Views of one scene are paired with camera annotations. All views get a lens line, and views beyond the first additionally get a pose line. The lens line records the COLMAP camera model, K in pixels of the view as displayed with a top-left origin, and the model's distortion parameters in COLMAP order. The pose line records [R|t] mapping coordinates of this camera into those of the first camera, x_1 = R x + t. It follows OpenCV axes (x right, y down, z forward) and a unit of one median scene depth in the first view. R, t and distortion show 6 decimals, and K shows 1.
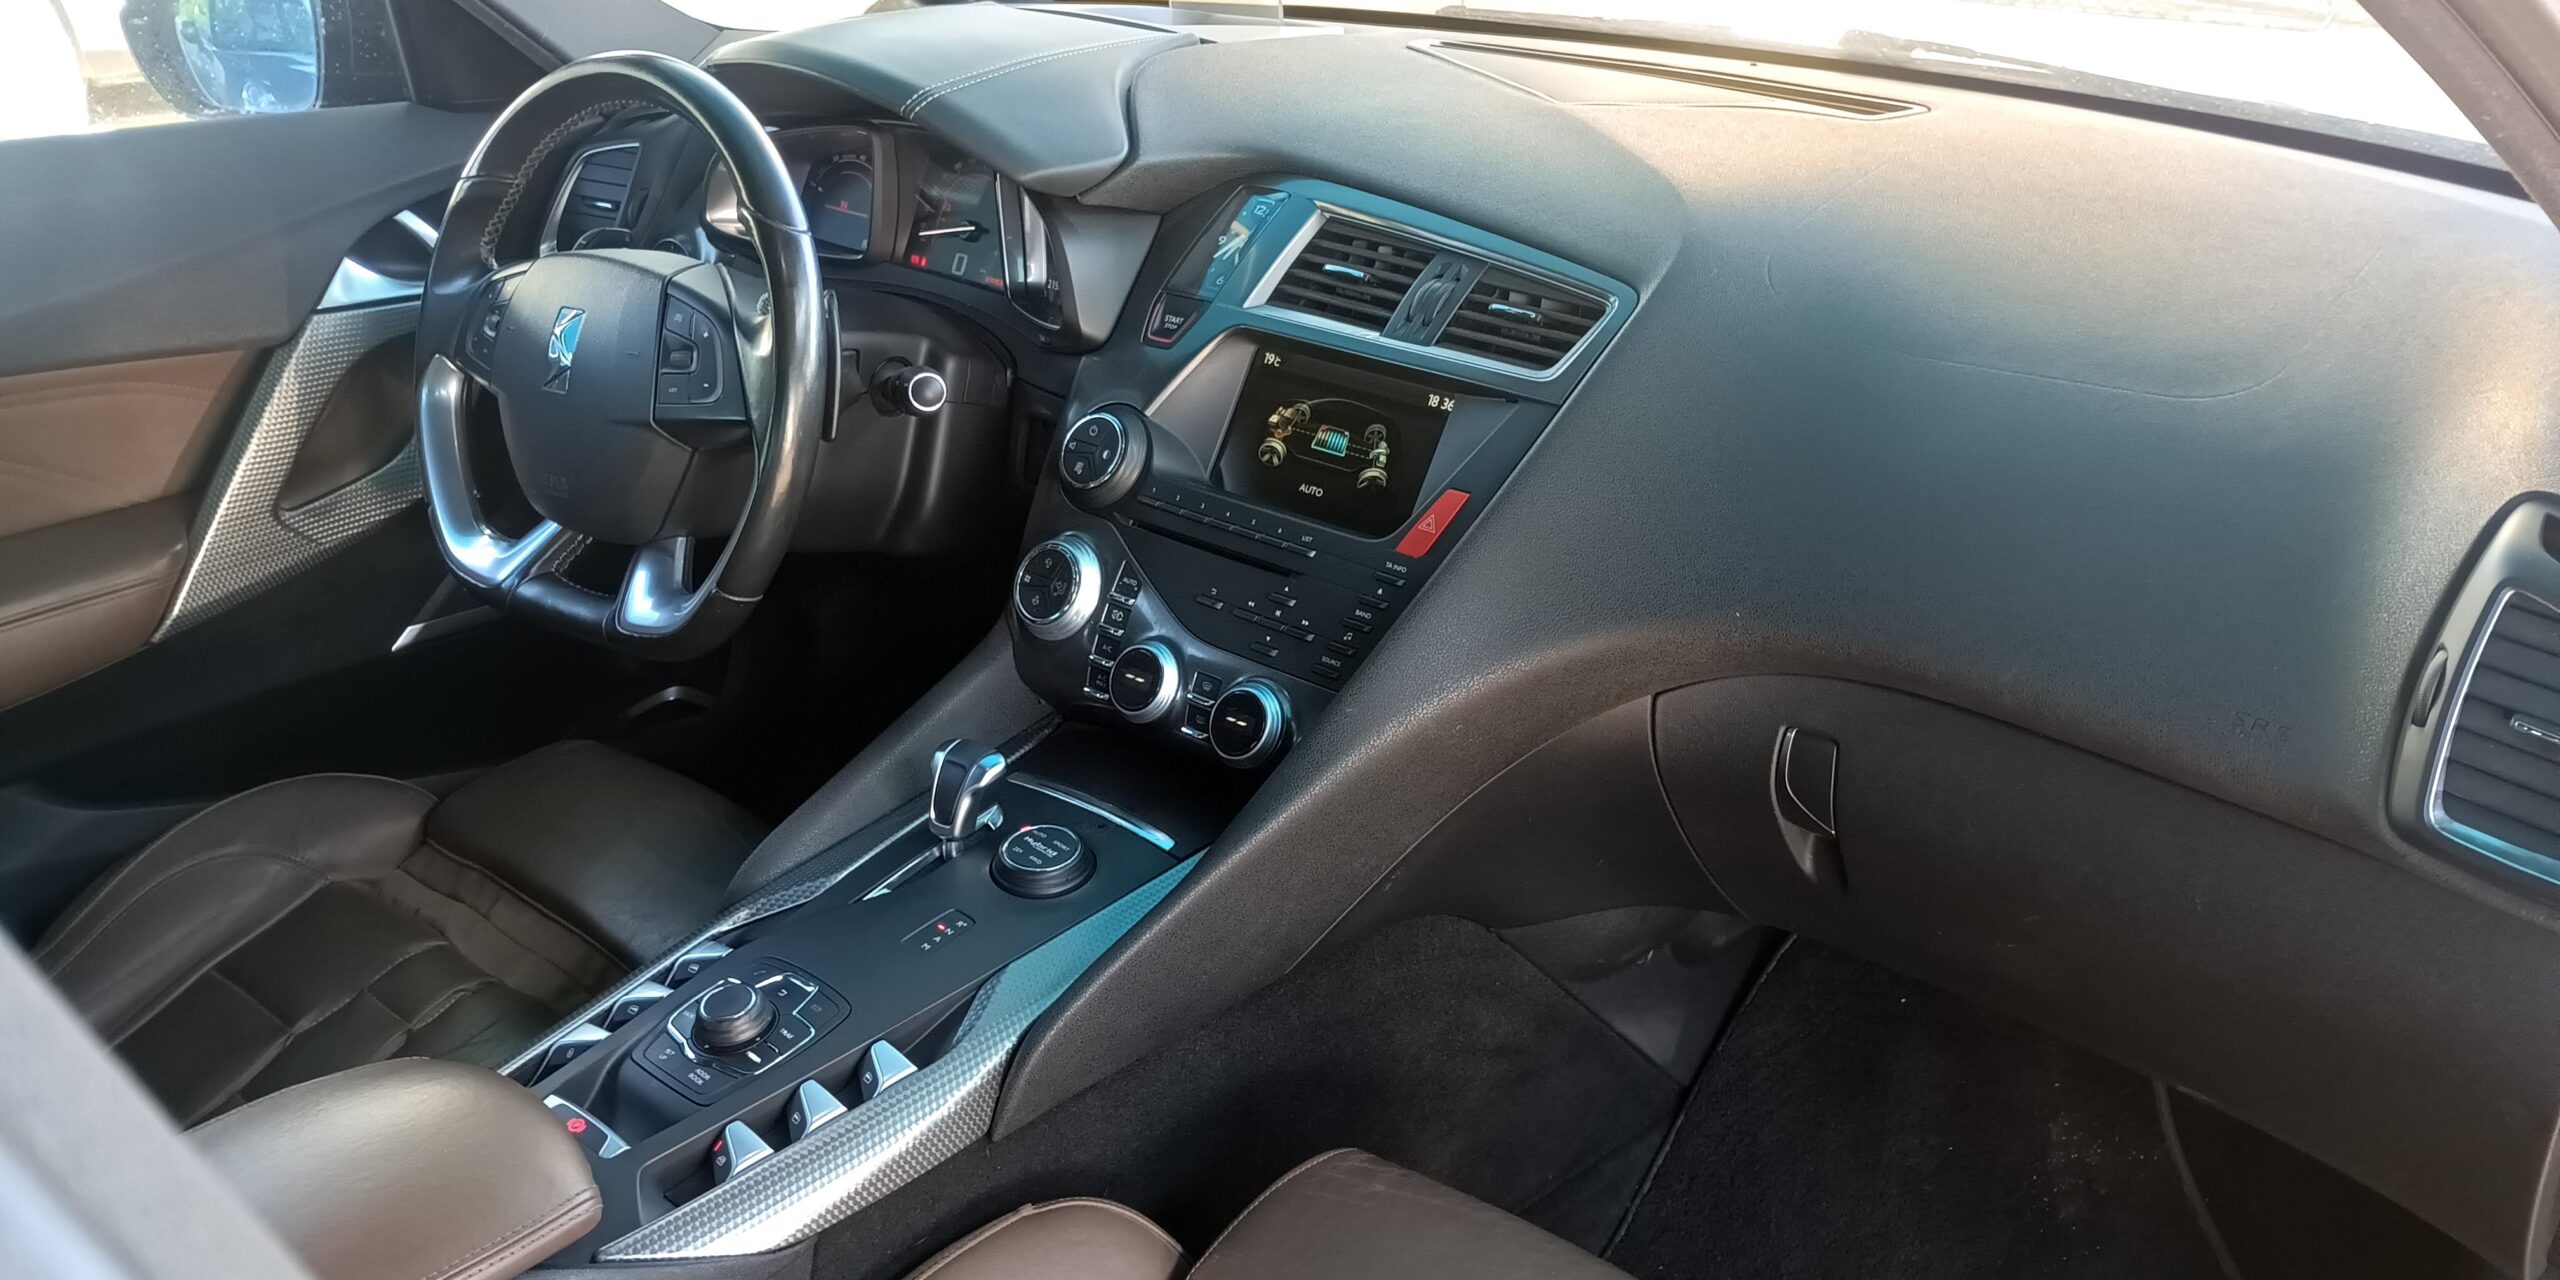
lens RADIAL K [[2079.8, 0, 1284.2], [0, 2079.8, 634.8], [0, 0, 1]] dist [0.045528, -0.022130]
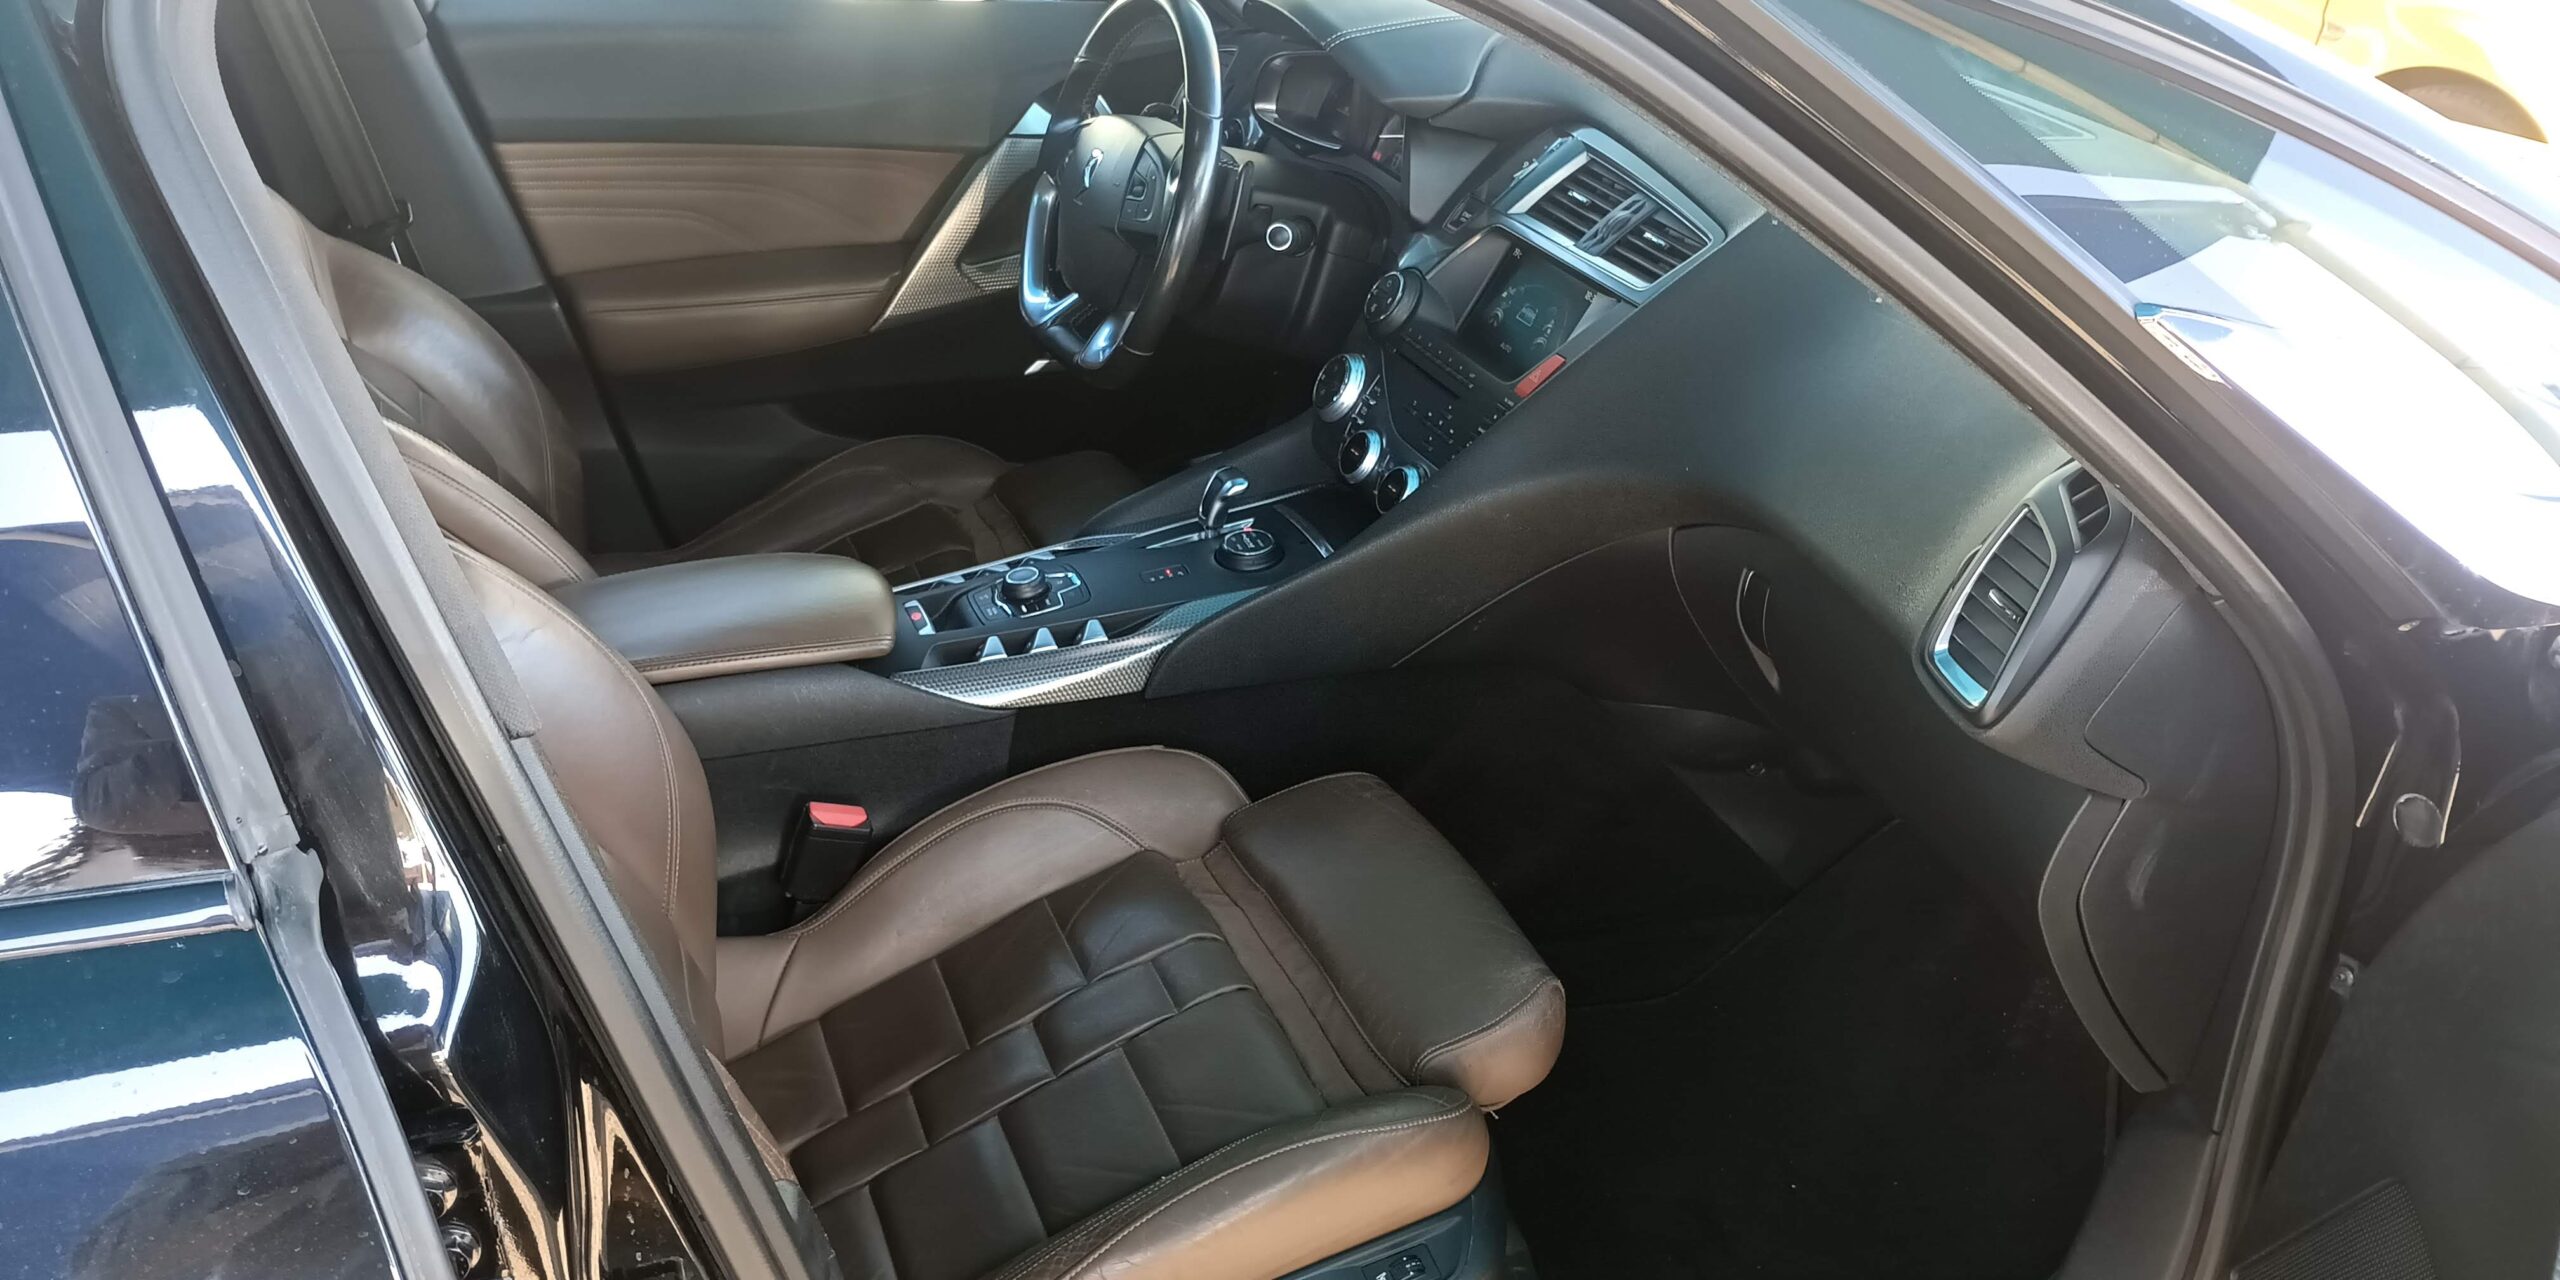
lens RADIAL K [[2079.8, 0, 1277.2], [0, 2079.8, 644.1], [0, 0, 1]] dist [0.045528, -0.022130]
pose [[0.884402, 0.230393, -0.405896, 0.474858], [-0.213800, 0.973043, 0.086470, 0.035612], [0.414876, 0.010306, 0.909820, -0.327847]]
